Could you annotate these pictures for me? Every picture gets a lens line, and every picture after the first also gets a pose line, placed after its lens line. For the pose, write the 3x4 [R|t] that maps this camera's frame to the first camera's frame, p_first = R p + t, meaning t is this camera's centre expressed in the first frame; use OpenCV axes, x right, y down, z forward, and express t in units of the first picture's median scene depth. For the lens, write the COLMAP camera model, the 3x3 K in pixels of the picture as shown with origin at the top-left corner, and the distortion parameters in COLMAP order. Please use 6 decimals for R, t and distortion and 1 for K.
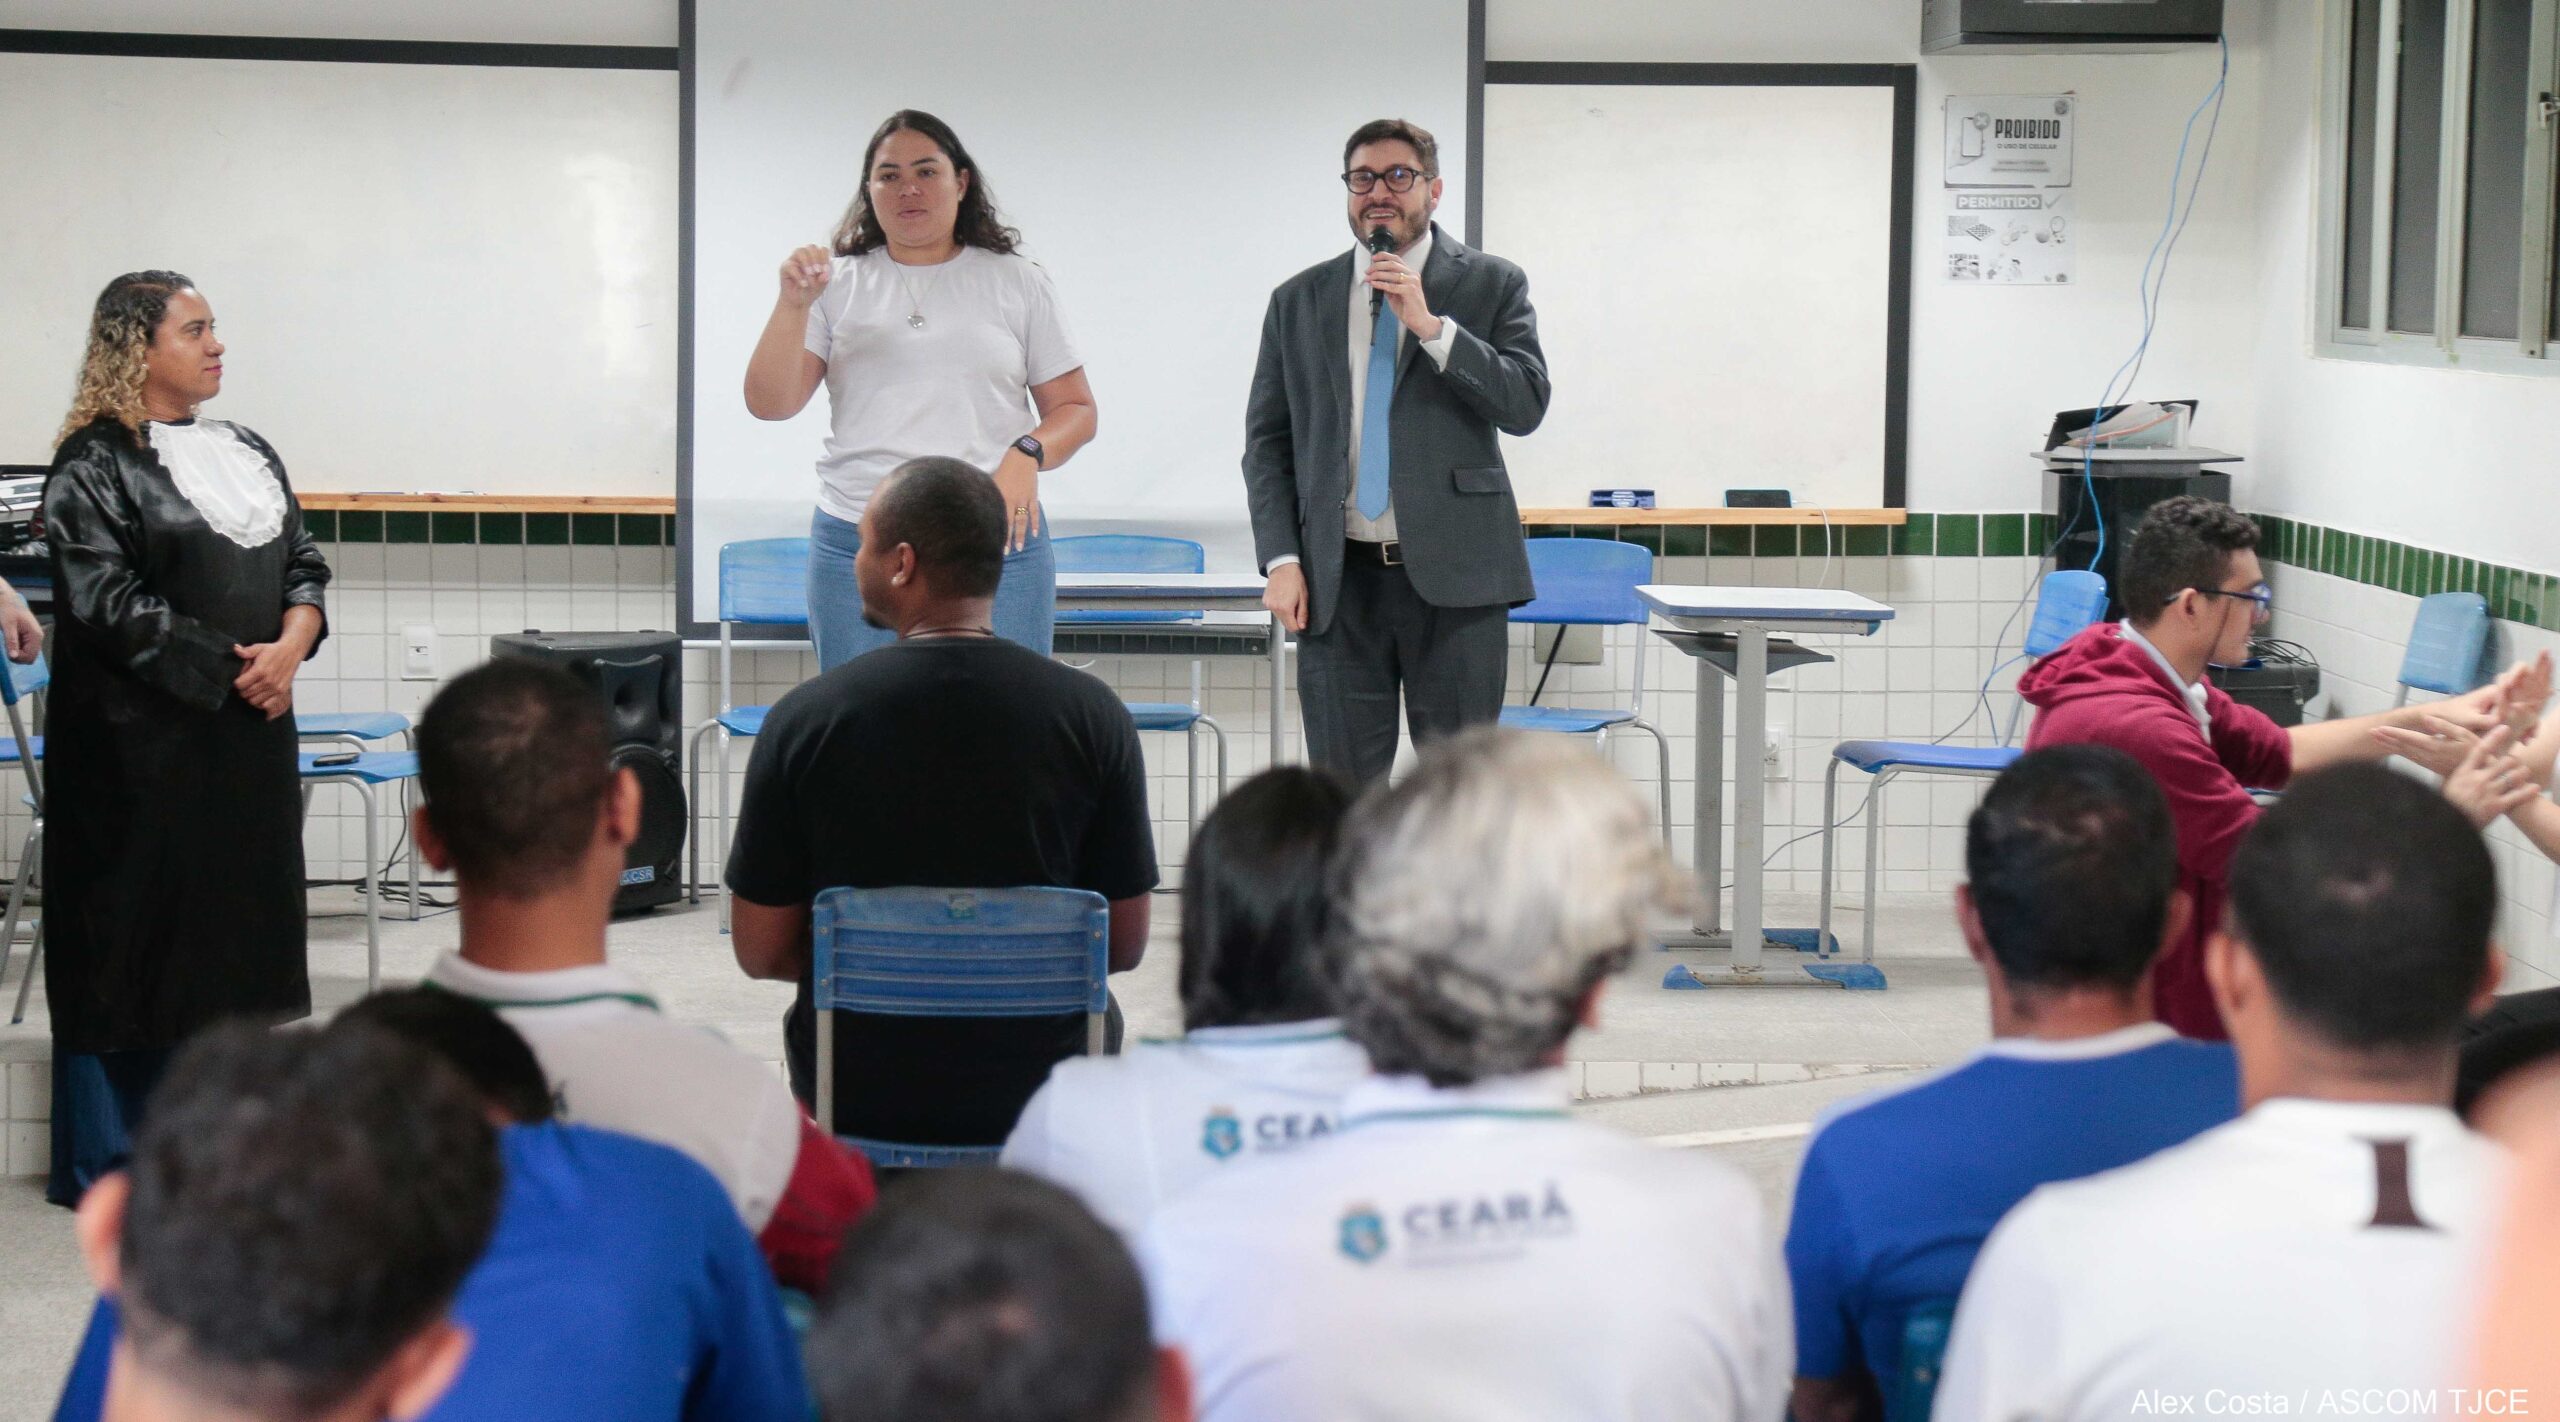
lens RADIAL K [[4875.7, 0, 1275.0], [0, 4875.7, 654.3], [0, 0, 1]] dist [0.359830, 0.000000]
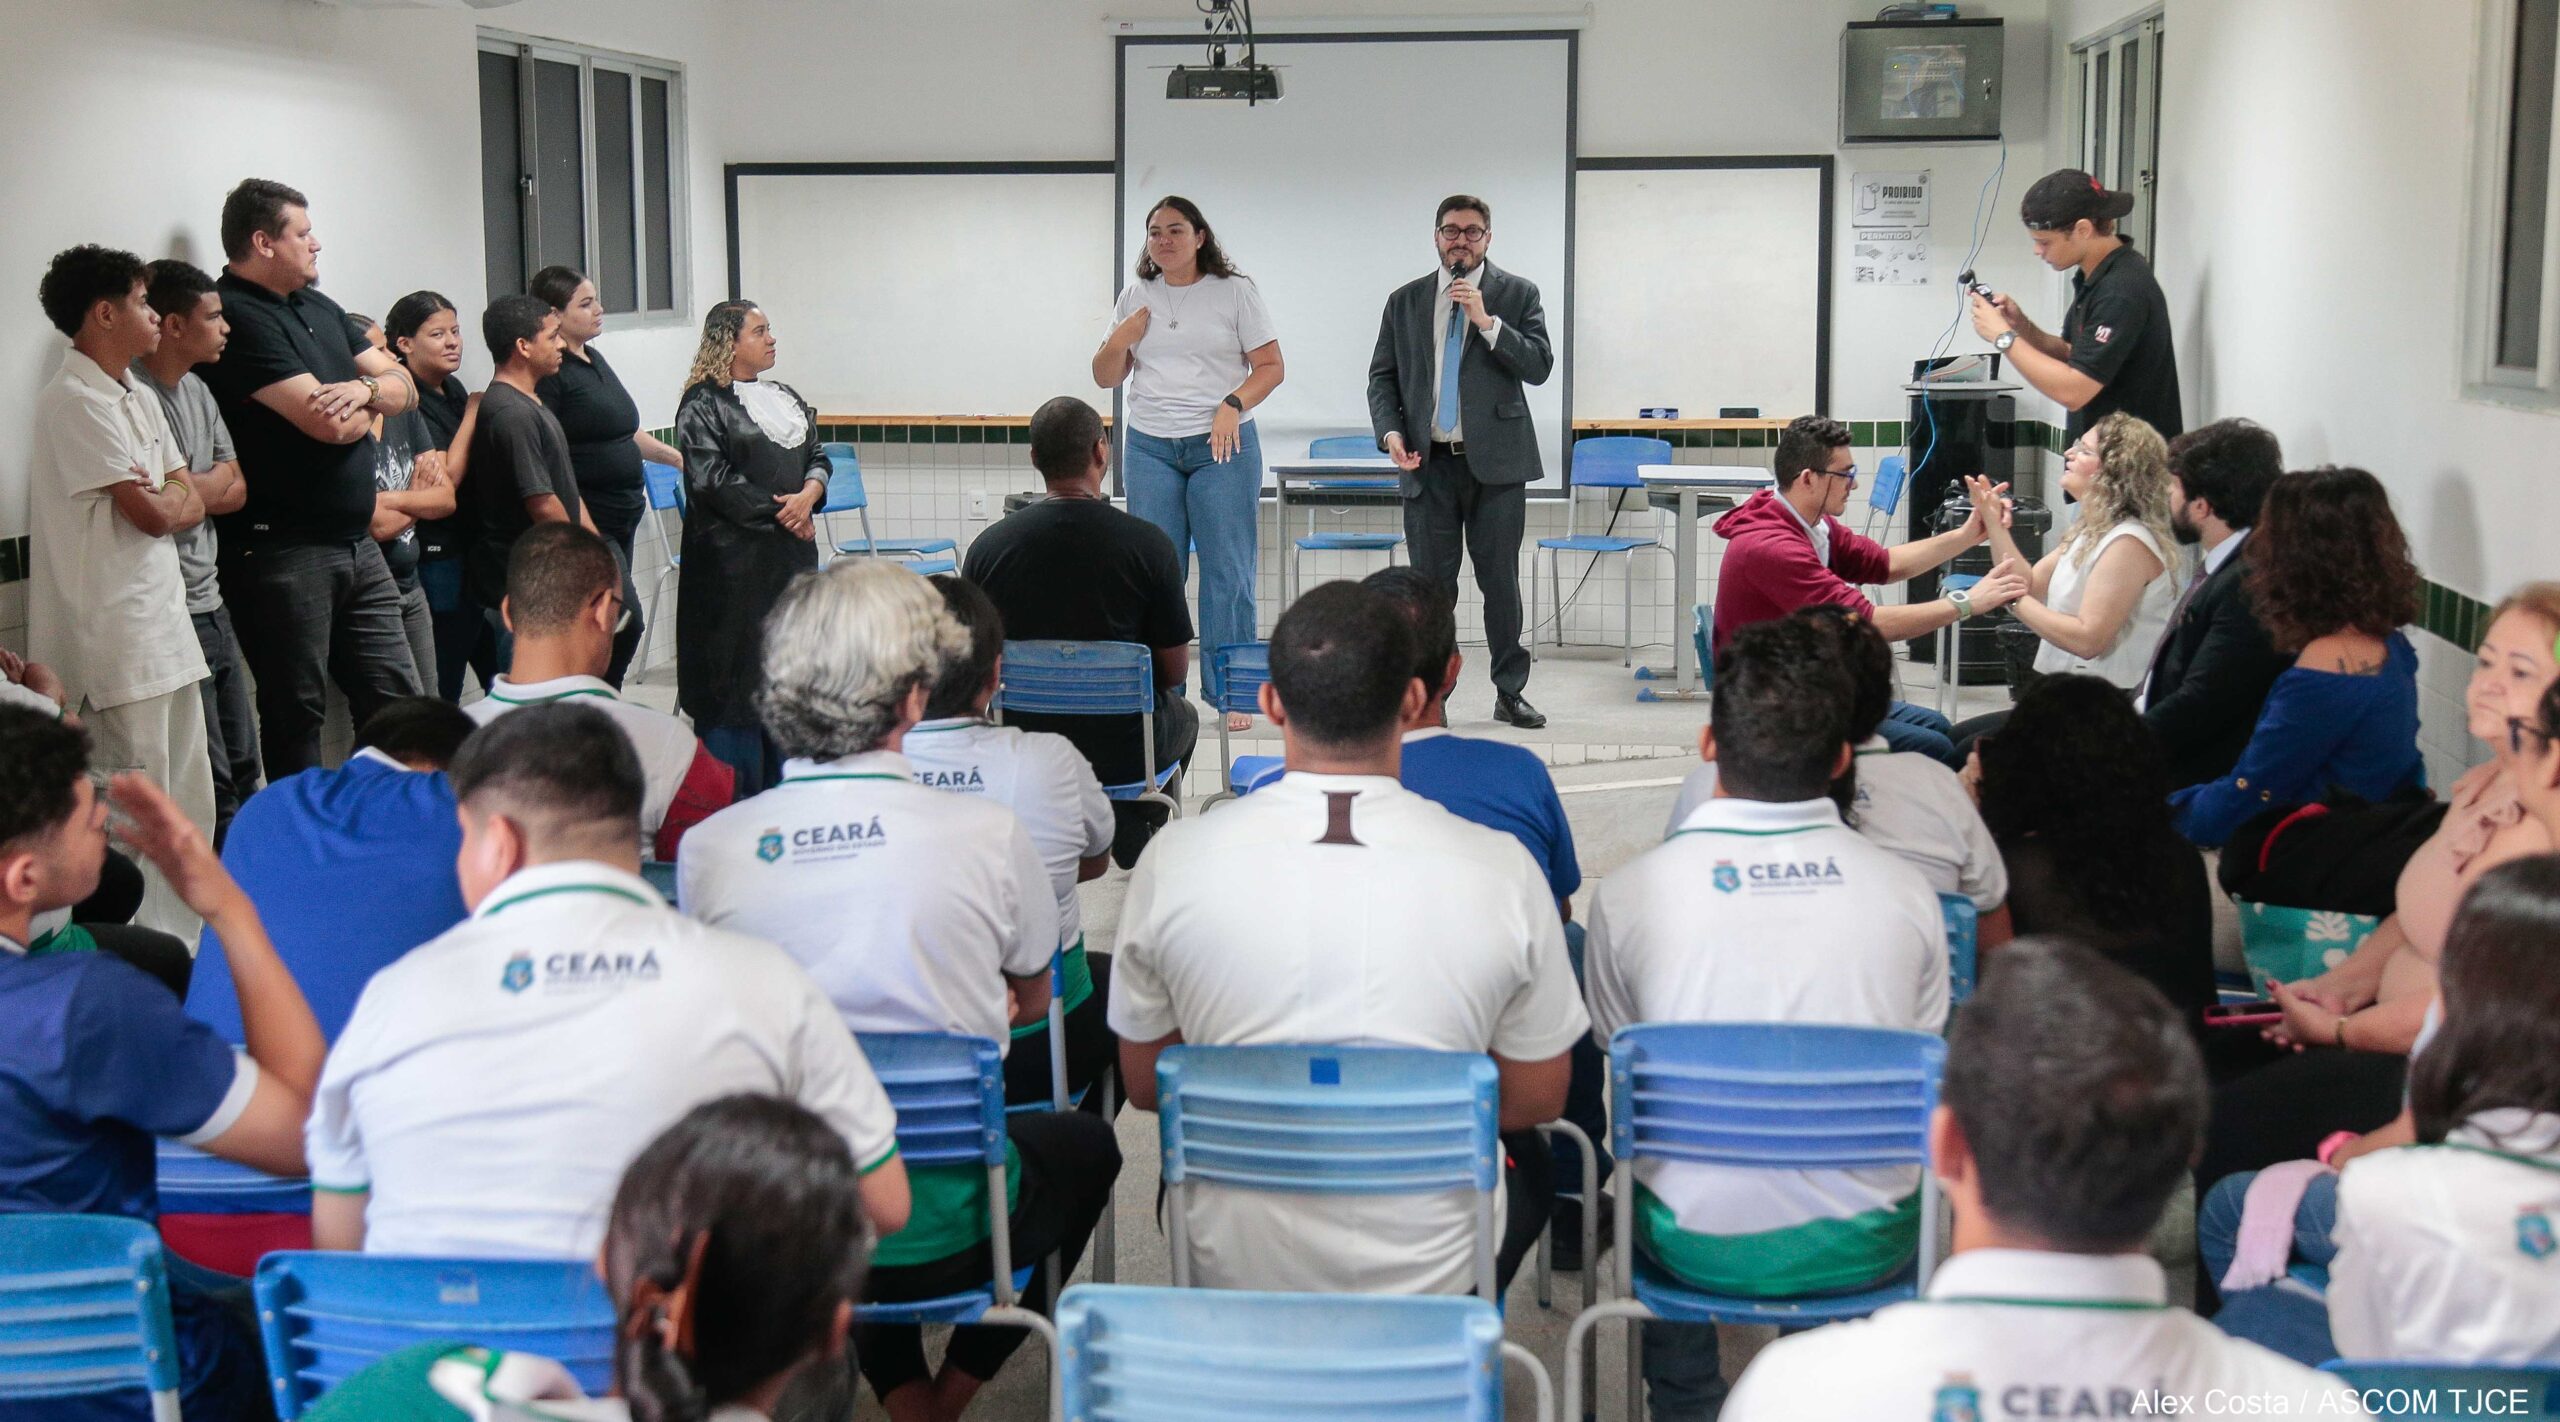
lens RADIAL K [[2847.9, 0, 1260.1], [0, 2847.9, 627.5], [0, 0, 1]] dist [0.045976, 0.000000]
pose [[0.986558, 0.005915, -0.163307, 0.098775], [0.001319, 0.999024, 0.044149, -0.001484], [0.163409, -0.043771, 0.985587, -0.002713]]
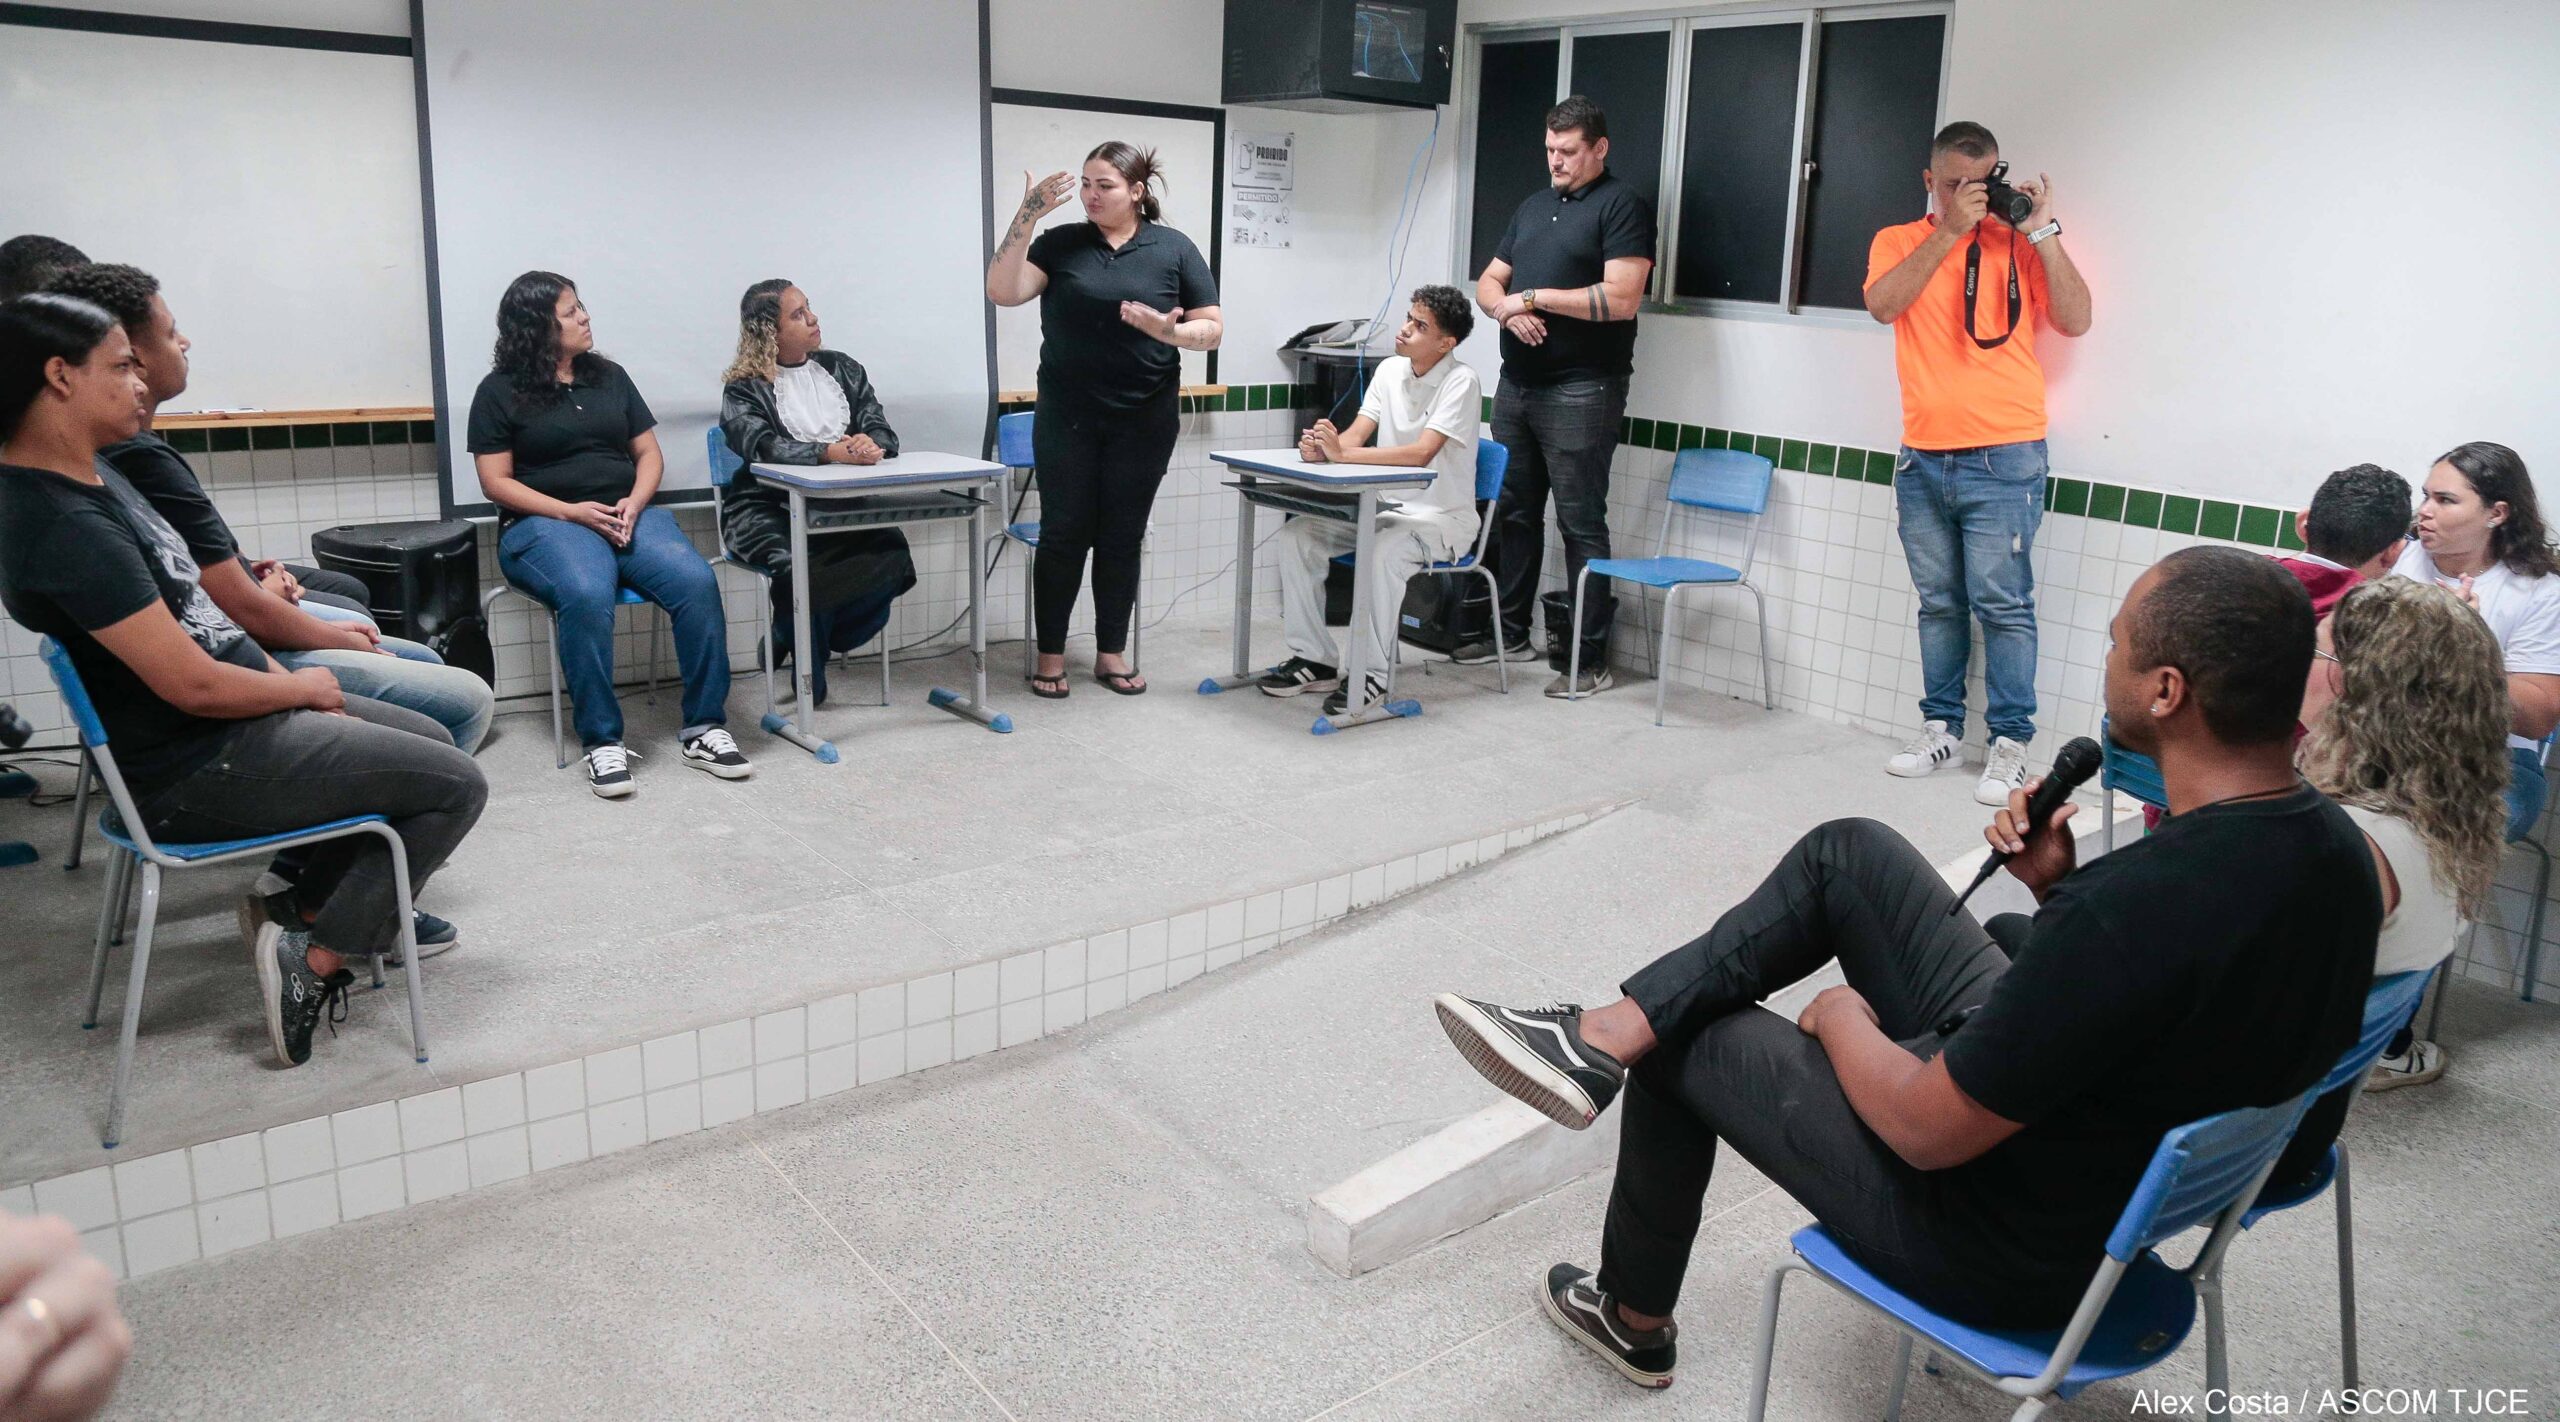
lens RADIAL K [[1756.2, 0, 1289.8], [0, 1756.2, 635.1], [0, 0, 1]] dist [-0.091196, 0.029053]
pose [[0.794290, -0.110678, 0.597372, -0.218855], [0.013588, 0.986257, 0.164661, -0.044028], [-0.607386, -0.122671, 0.784878, 0.525626]]
